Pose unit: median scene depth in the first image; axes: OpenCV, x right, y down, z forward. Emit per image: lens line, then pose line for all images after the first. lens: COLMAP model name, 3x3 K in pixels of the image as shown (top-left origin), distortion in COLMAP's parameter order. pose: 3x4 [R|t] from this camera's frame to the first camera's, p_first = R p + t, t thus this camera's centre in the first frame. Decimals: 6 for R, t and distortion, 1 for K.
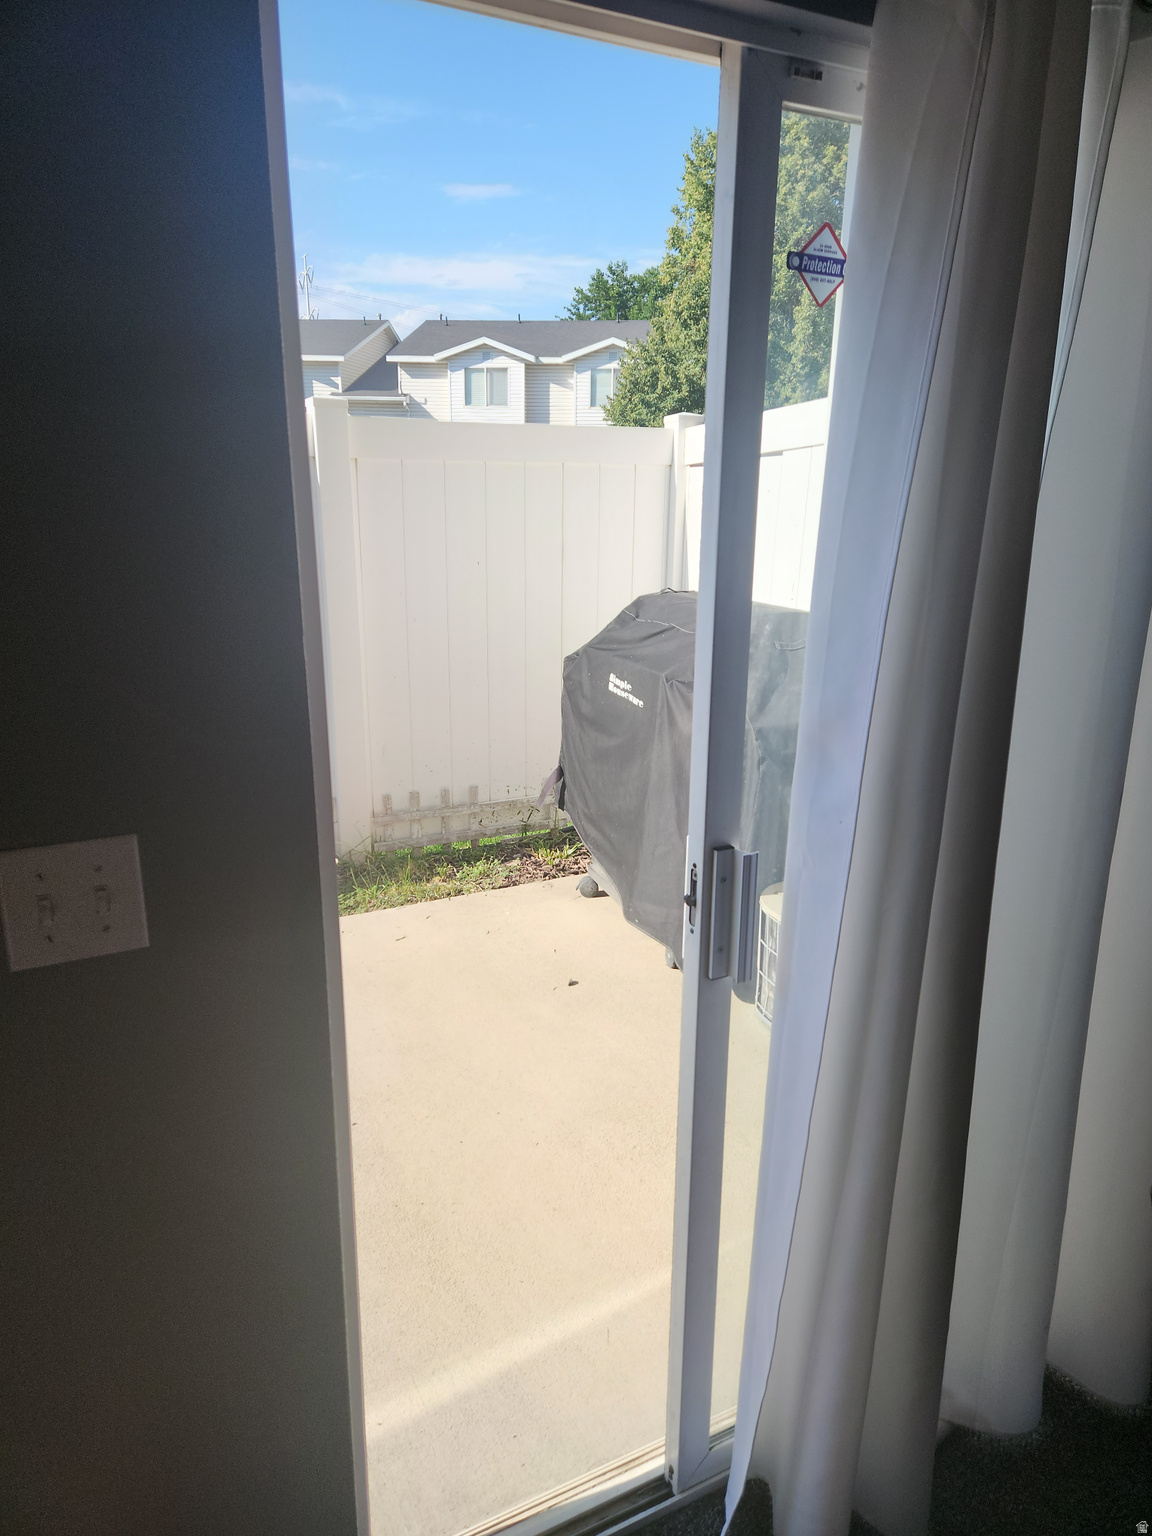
lens RADIAL K [[1045.1, 0, 578.7], [0, 1045.1, 754.4], [0, 0, 1]] dist [0.074054, -0.076394]
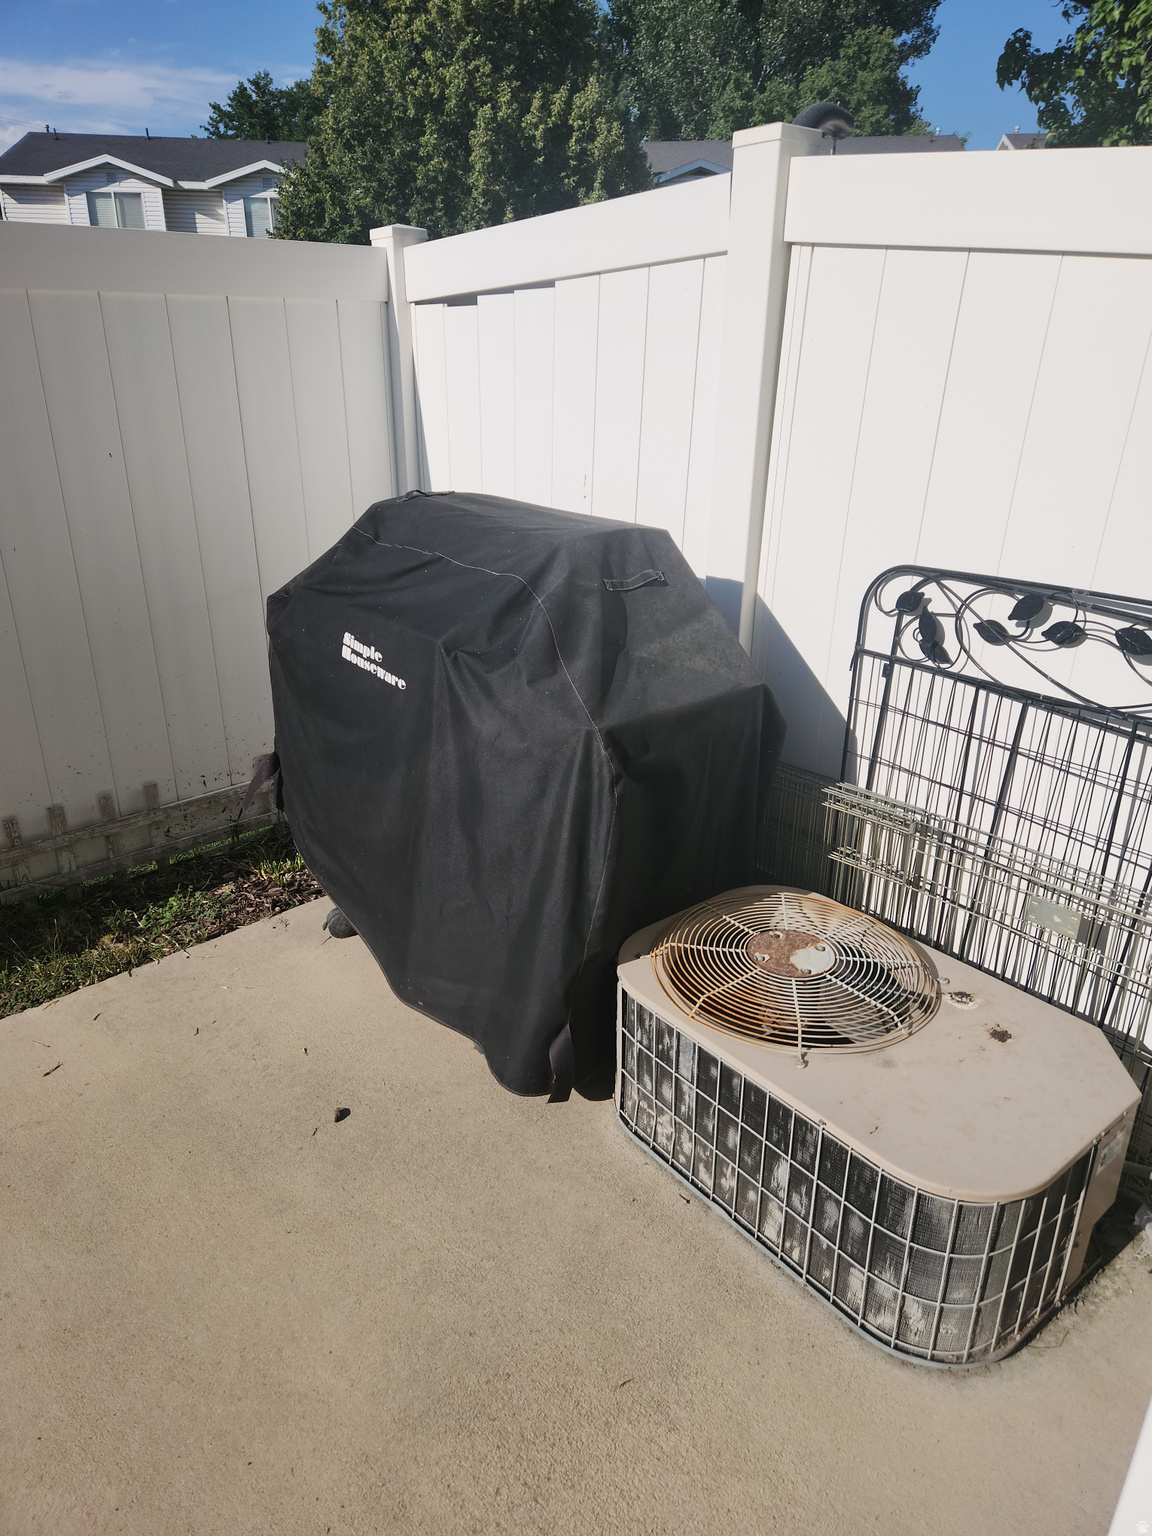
lens RADIAL K [[1042.4, 0, 584.0], [0, 1042.4, 768.2], [0, 0, 1]] dist [0.082682, -0.081597]
pose [[0.958611, -0.110330, 0.262473, -0.006897], [0.073735, 0.986618, 0.145426, -0.061023], [-0.275005, -0.120054, 0.953918, 0.256038]]
